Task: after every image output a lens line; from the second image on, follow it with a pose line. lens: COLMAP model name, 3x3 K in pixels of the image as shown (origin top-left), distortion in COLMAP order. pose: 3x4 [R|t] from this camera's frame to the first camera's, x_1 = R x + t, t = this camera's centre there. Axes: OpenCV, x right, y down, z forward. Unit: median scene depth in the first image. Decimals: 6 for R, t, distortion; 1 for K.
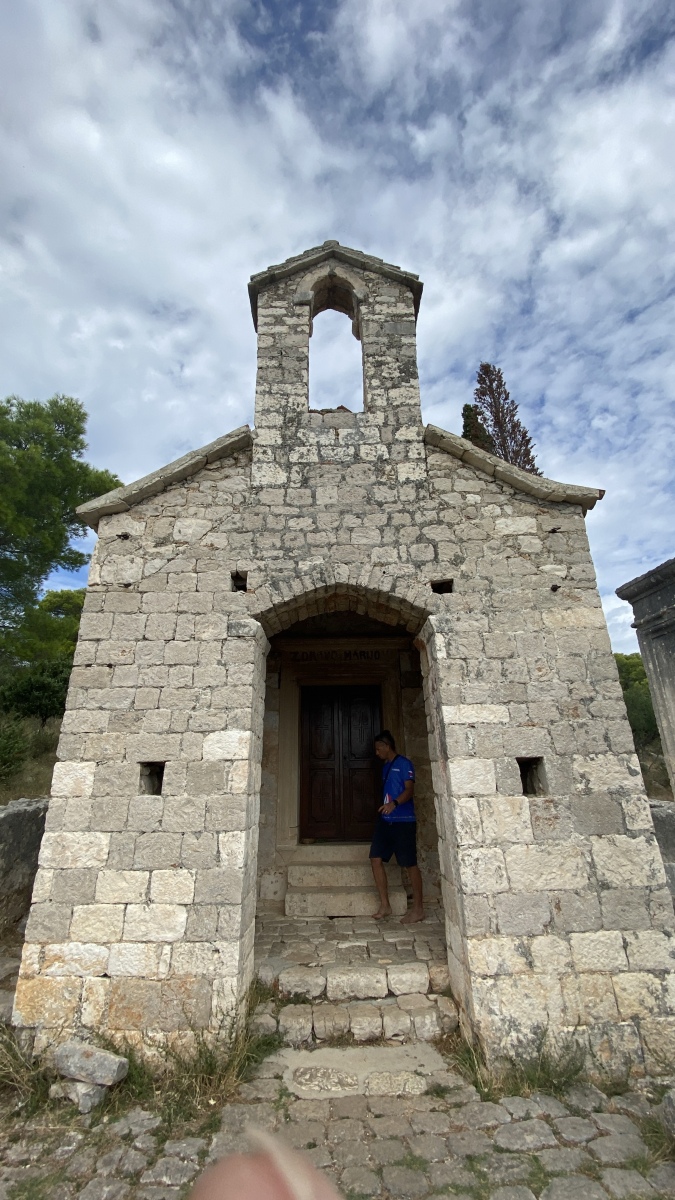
lens RADIAL K [[485.7, 0, 337.5], [0, 485.7, 600.0], [0, 0, 1]] dist [0.027054, -0.023176]
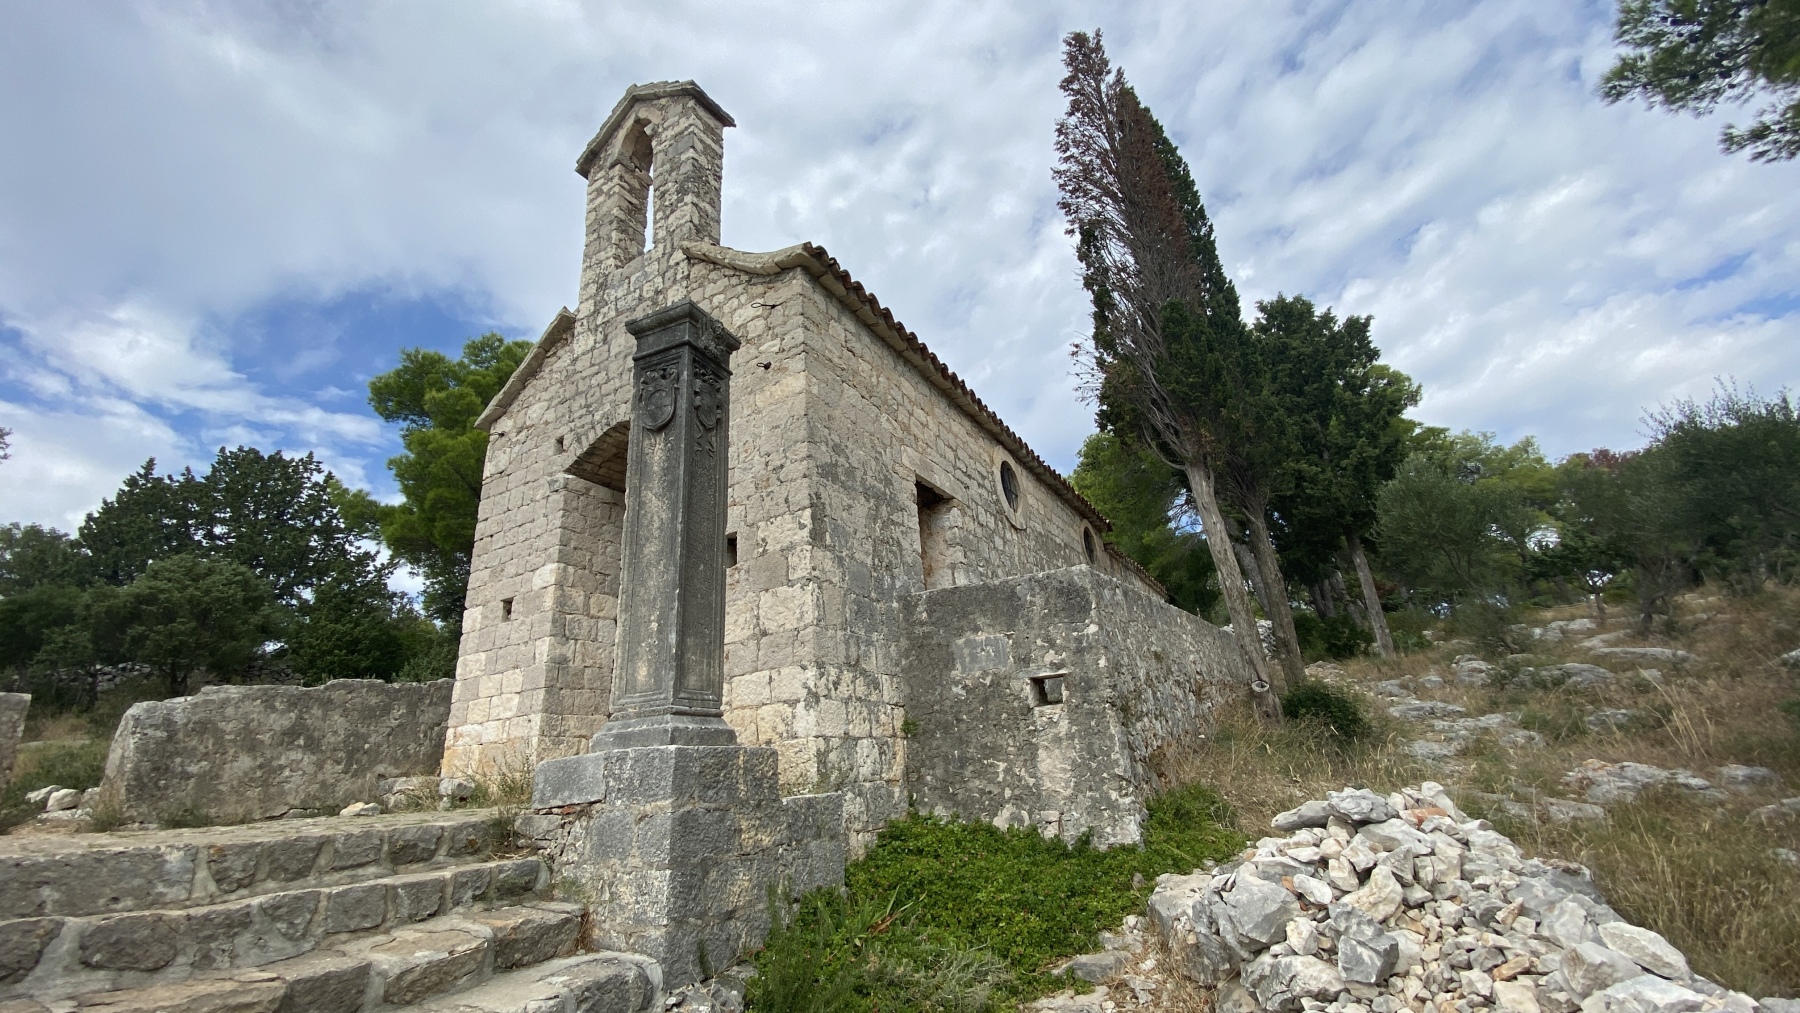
lens RADIAL K [[708.8, 0, 879.5], [0, 708.8, 515.8], [0, 0, 1]] dist [0.069584, -0.040398]
pose [[0.847149, -0.217924, -0.484610, 1.399384], [0.236429, 0.971364, -0.023509, 0.391809], [0.475856, -0.094661, 0.874414, -0.171160]]
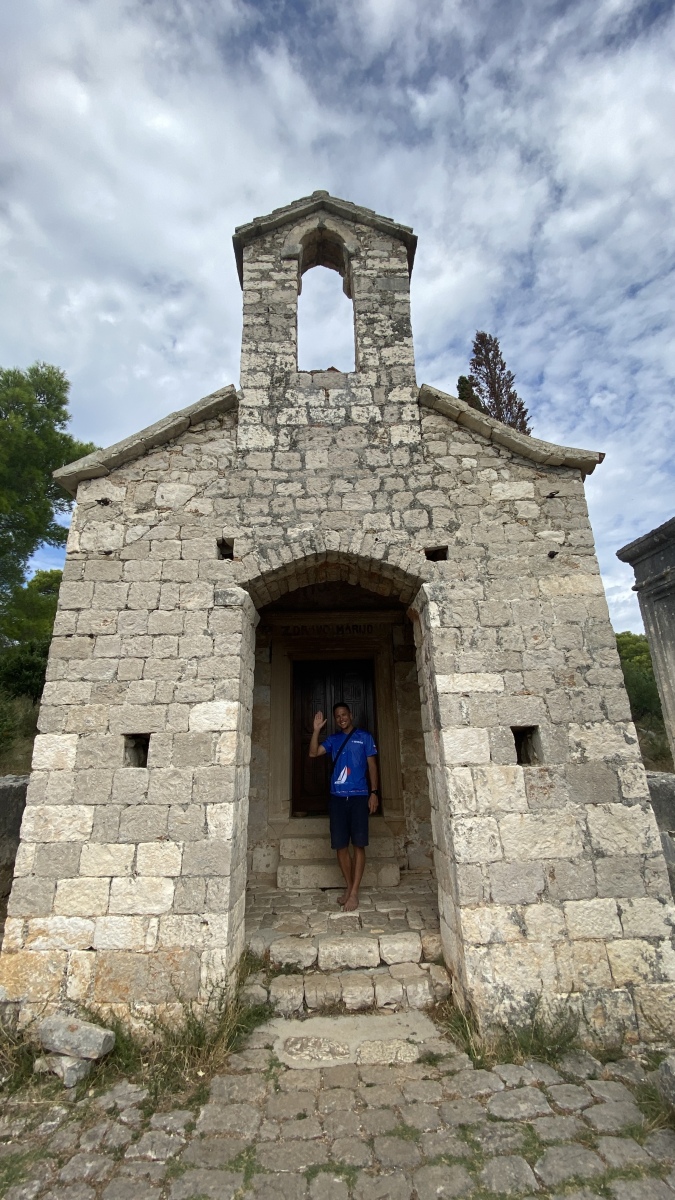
lens RADIAL K [[485.7, 0, 337.5], [0, 485.7, 600.0], [0, 0, 1]] dist [0.027054, -0.023176]
pose [[0.999916, -0.004008, 0.012289, 0.007547], [0.003531, 0.999249, 0.038580, 0.030131], [-0.012434, -0.038534, 0.999180, 0.037561]]
